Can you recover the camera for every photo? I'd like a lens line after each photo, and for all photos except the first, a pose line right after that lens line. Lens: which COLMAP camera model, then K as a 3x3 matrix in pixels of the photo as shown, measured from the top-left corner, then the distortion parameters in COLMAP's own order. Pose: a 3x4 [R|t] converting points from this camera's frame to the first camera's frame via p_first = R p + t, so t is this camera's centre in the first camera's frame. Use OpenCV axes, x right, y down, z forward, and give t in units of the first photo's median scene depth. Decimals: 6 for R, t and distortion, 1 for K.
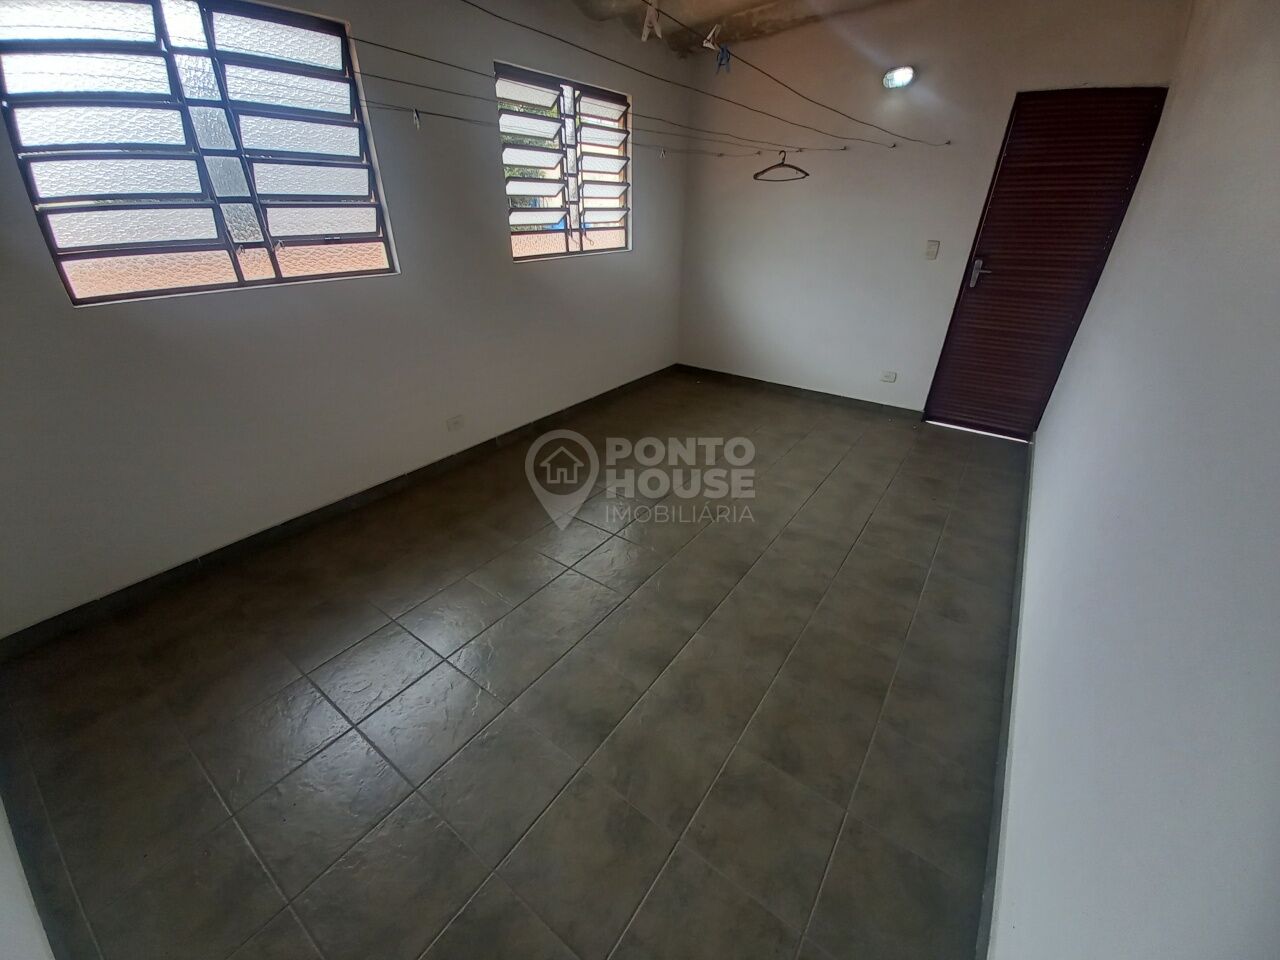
lens RADIAL K [[500.6, 0, 635.8], [0, 500.6, 482.6], [0, 0, 1]] dist [0.013598, -0.015493]
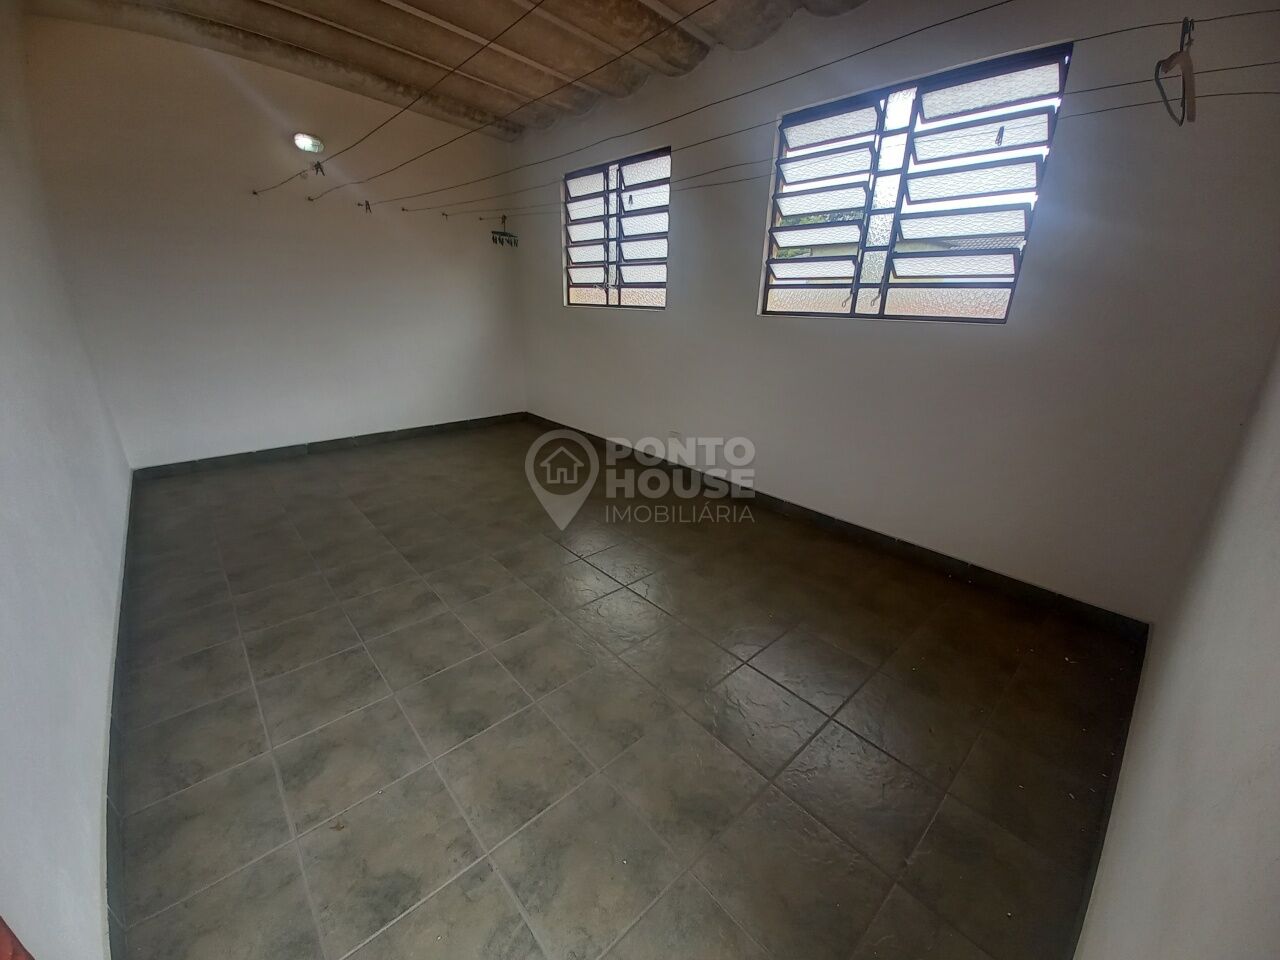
lens RADIAL K [[497.2, 0, 642.8], [0, 497.2, 447.3], [0, 0, 1]] dist [0.011671, -0.000032]
pose [[-0.175186, 0.340647, -0.923726, 0.983476], [-0.440639, 0.811892, 0.382973, -0.660880], [0.880424, 0.474121, 0.007870, 1.212317]]
